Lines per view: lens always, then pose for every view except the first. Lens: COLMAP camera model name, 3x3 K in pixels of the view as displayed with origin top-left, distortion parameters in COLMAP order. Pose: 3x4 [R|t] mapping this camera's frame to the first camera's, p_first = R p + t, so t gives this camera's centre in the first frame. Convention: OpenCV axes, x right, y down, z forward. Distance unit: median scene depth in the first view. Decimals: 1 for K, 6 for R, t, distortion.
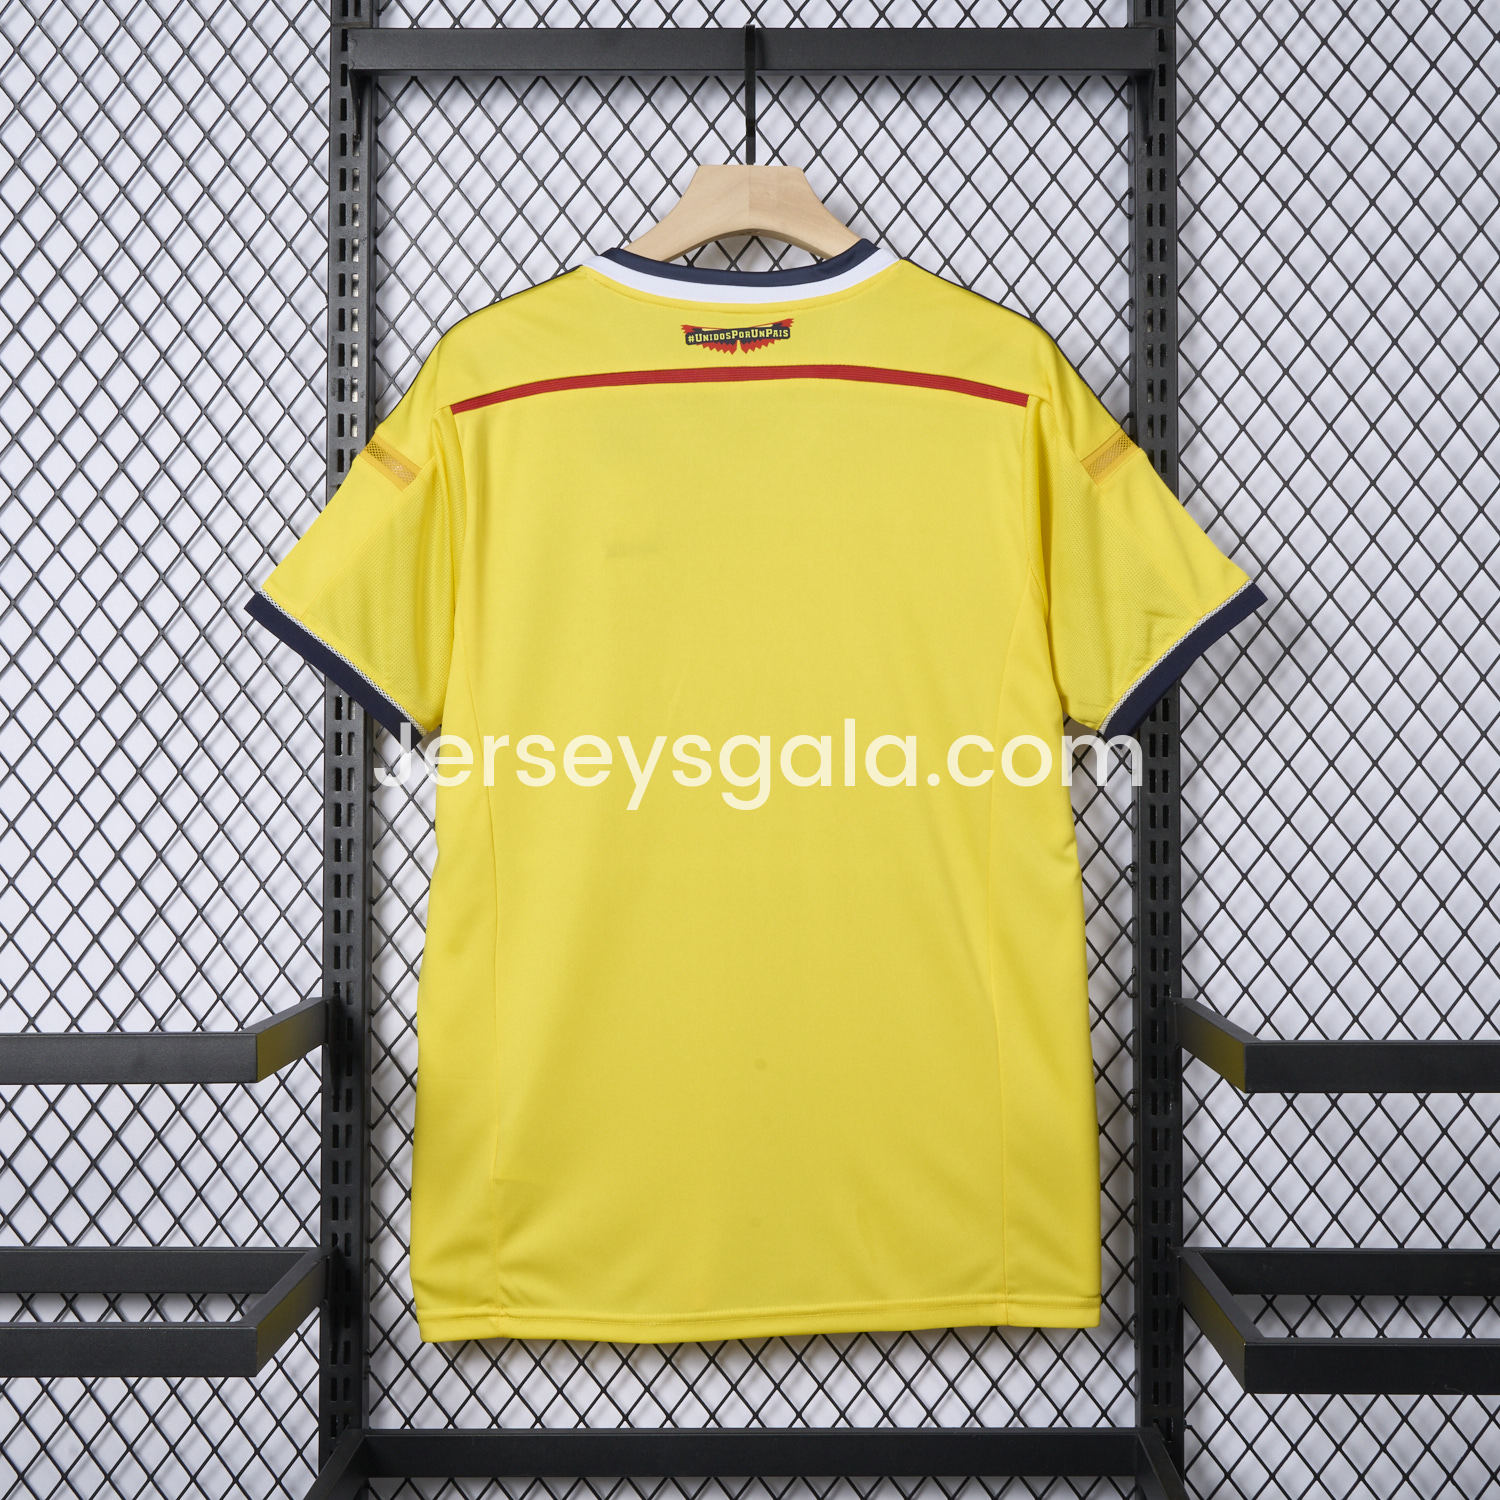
lens RADIAL K [[2309.1, 0, 750.6], [0, 2309.1, 755.4], [0, 0, 1]] dist [0.005940, 0.000000]
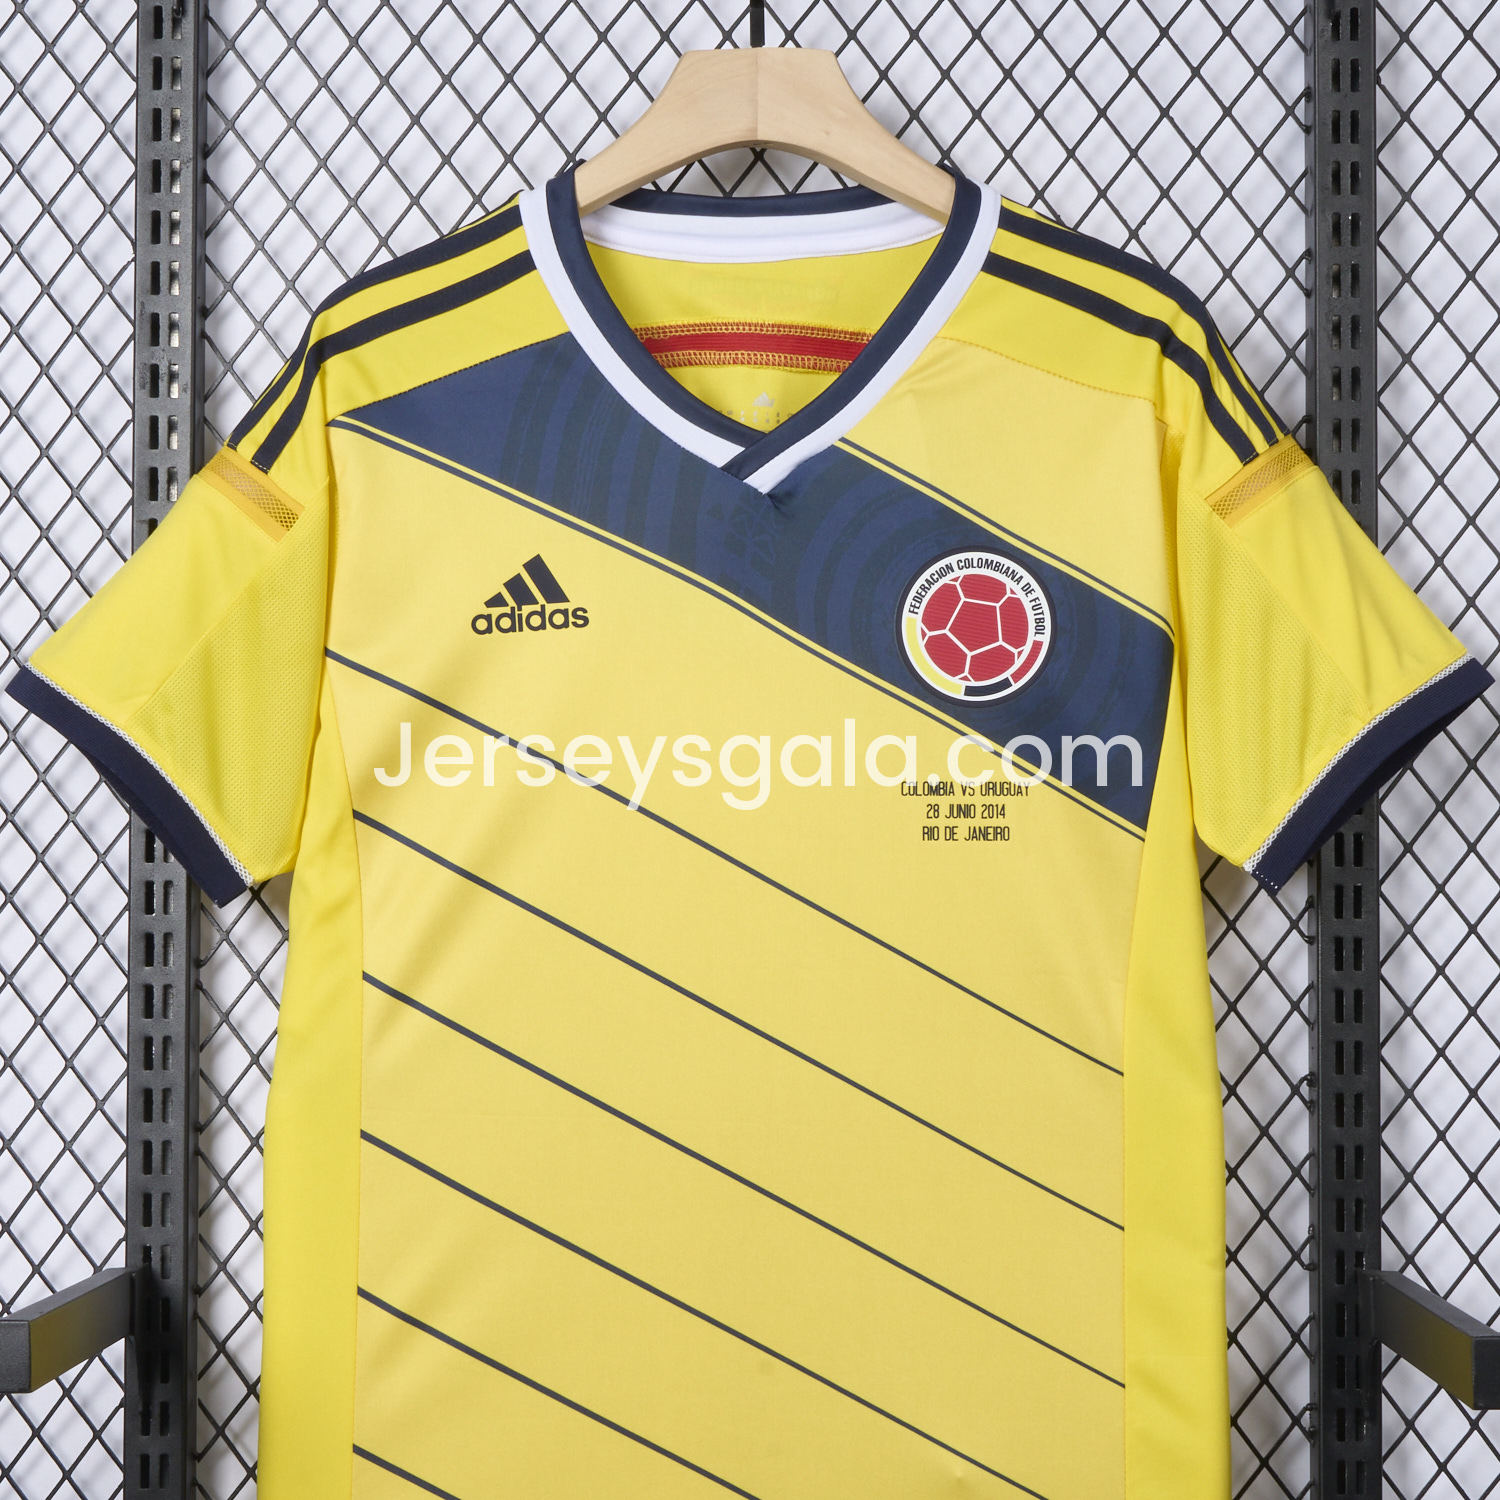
lens RADIAL K [[2309.1, 0, 752.2], [0, 2309.1, 753.7], [0, 0, 1]] dist [0.005940, 0.000000]
pose [[0.999999, 0.001419, 0.000303, -0.000185], [-0.001419, 0.999999, 0.000247, -0.048102], [-0.000302, -0.000247, 1.000000, 0.315278]]
